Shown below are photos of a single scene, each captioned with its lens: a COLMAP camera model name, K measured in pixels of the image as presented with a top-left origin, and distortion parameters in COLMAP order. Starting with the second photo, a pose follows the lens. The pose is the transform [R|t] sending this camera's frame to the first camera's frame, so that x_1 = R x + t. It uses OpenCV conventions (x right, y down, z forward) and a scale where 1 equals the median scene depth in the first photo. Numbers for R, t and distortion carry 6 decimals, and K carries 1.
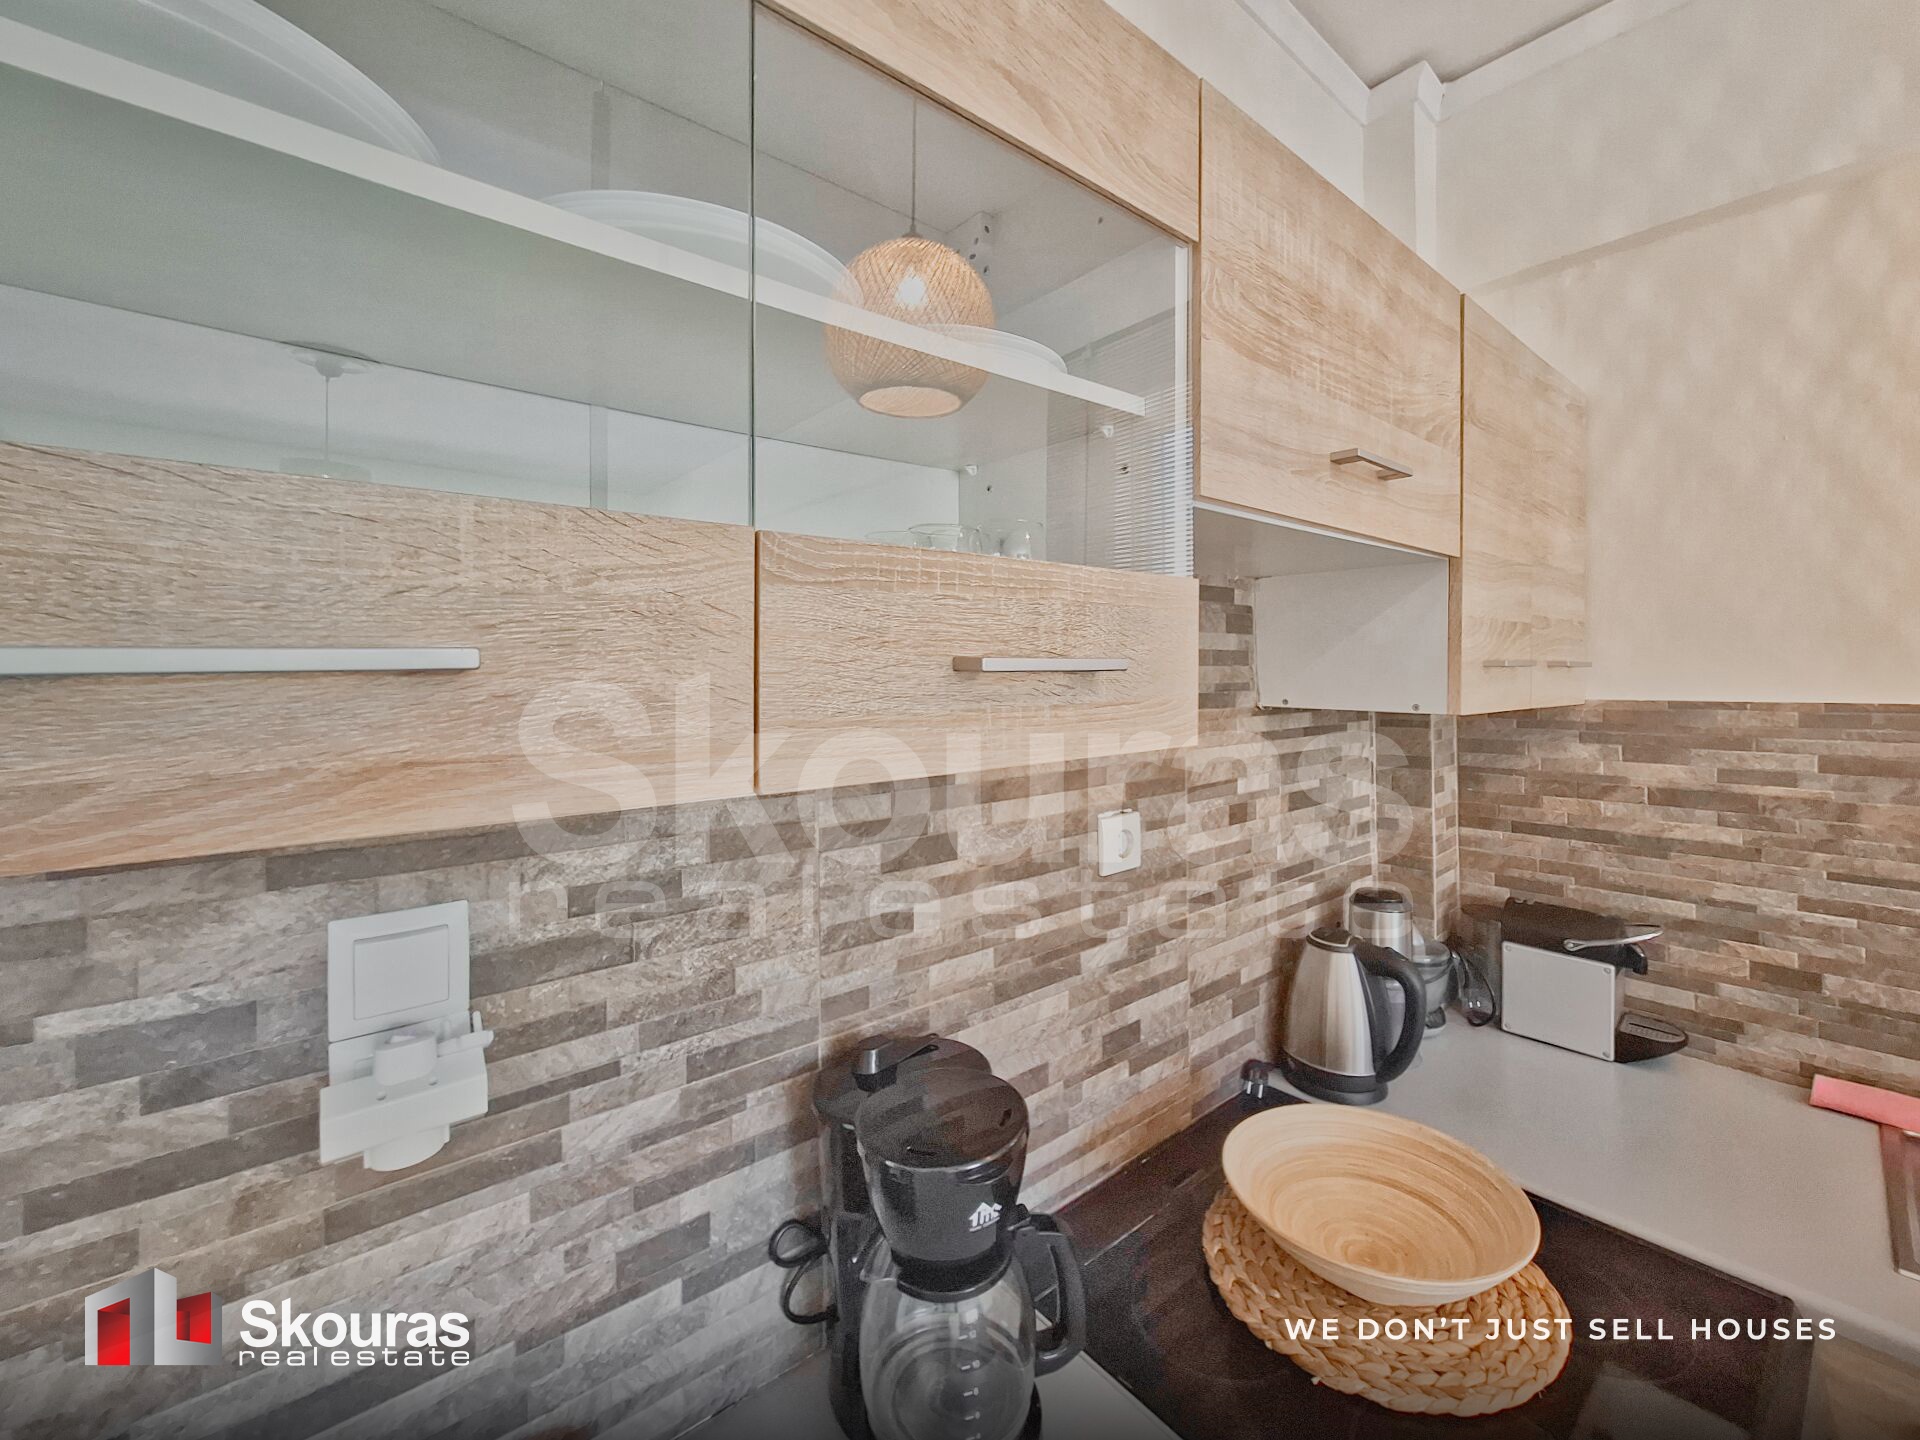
lens RADIAL K [[778.8, 0, 957.1], [0, 778.8, 664.6], [0, 0, 1]] dist [-0.009167, 0.000974]
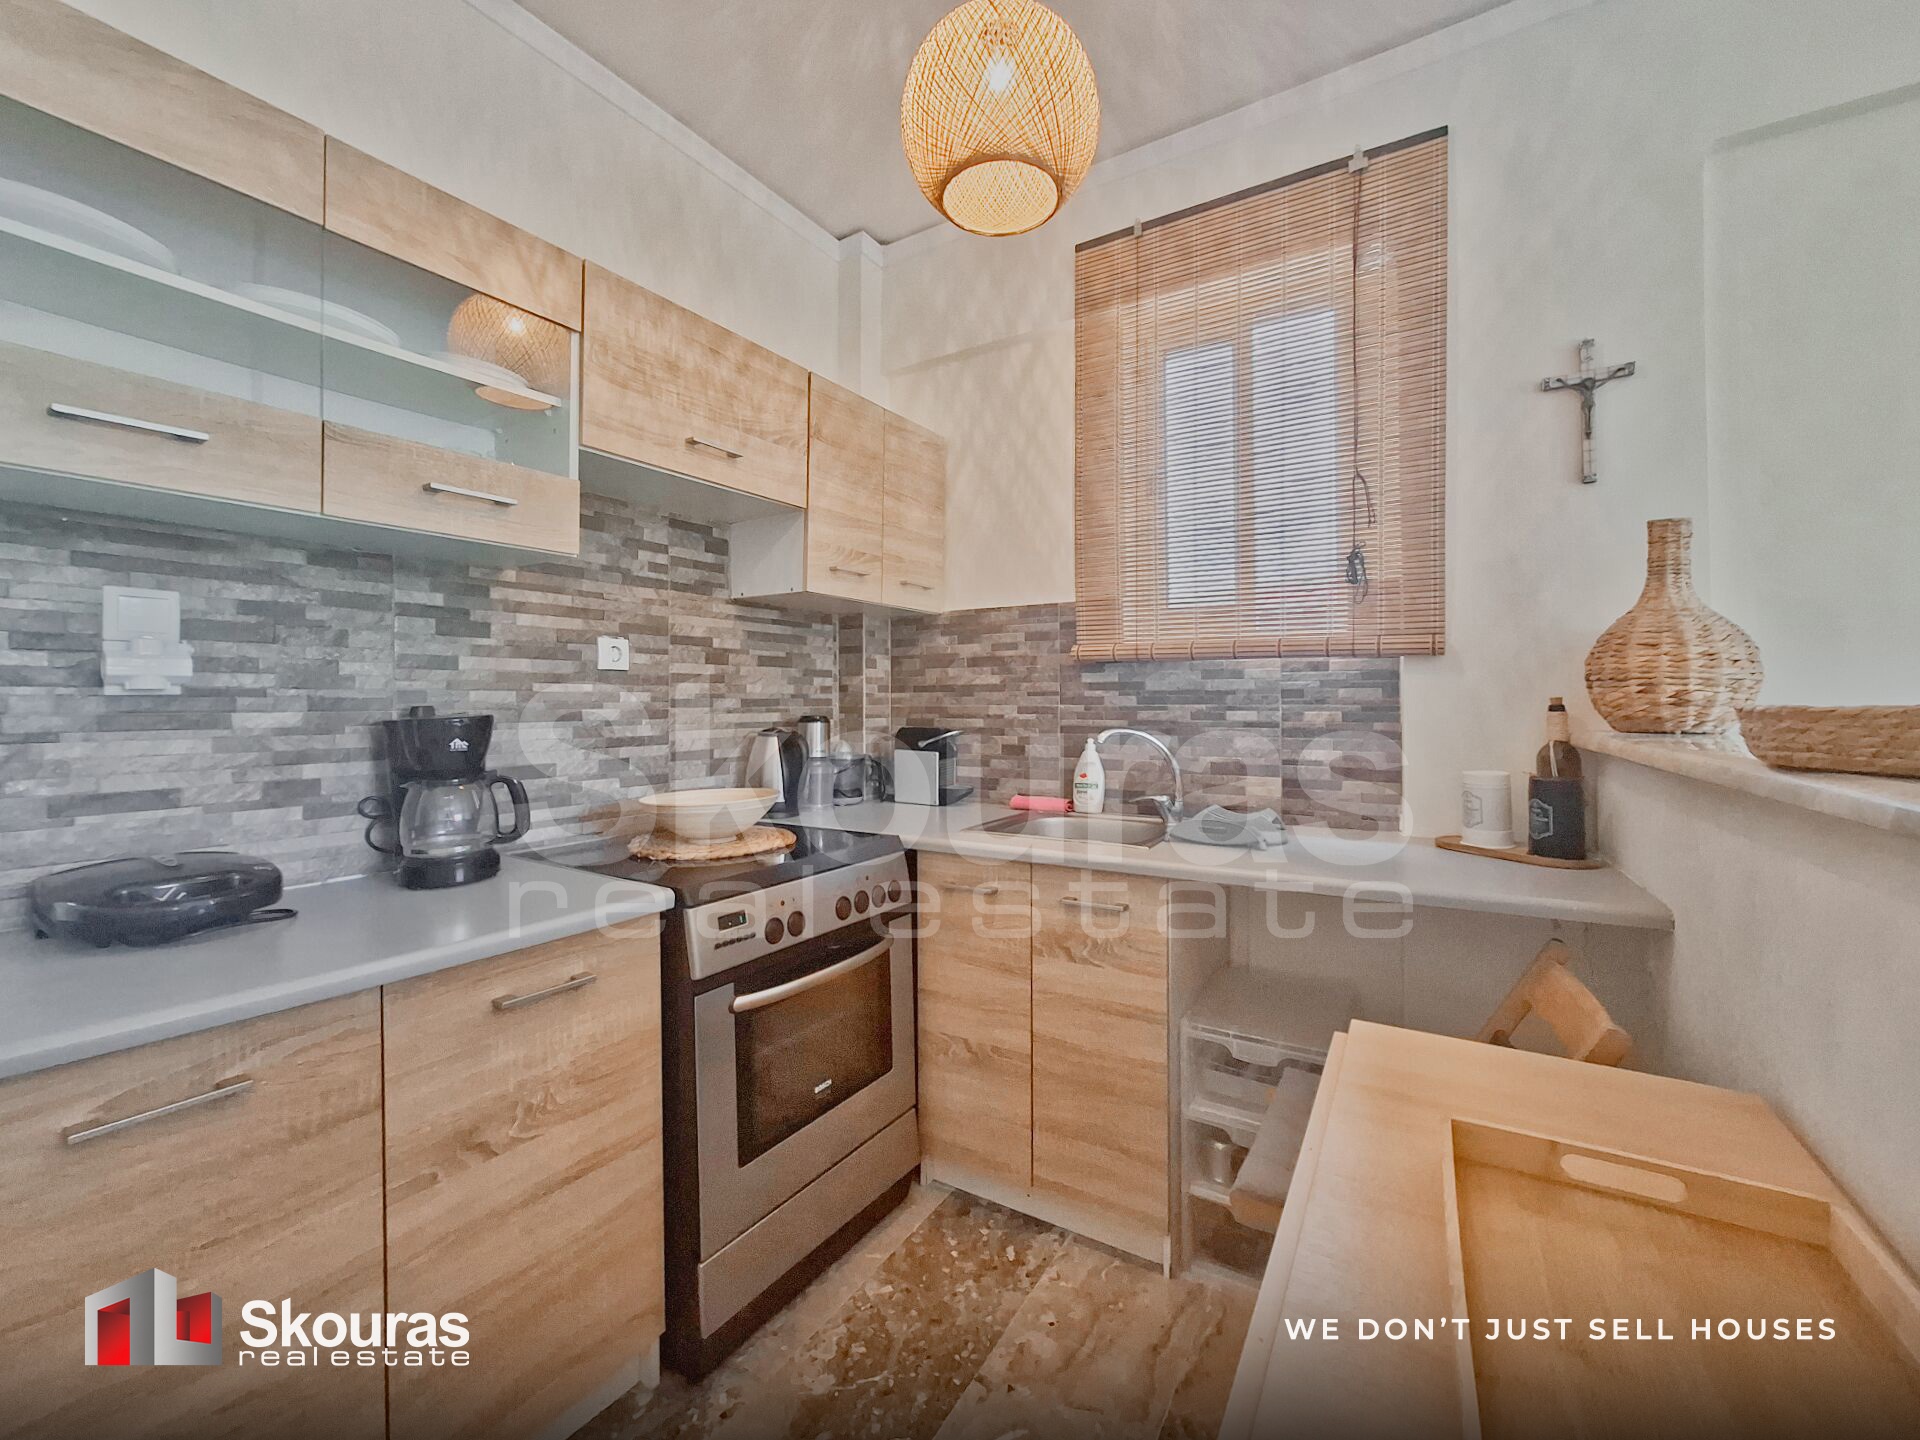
lens RADIAL K [[771.9, 0, 959.6], [0, 771.9, 695.1], [0, 0, 1]] dist [-0.013681, 0.004963]
pose [[0.954910, 0.007011, 0.296813, 0.373633], [-0.006859, 0.999975, -0.001552, 0.268747], [-0.296816, -0.000554, 0.954935, -0.773071]]
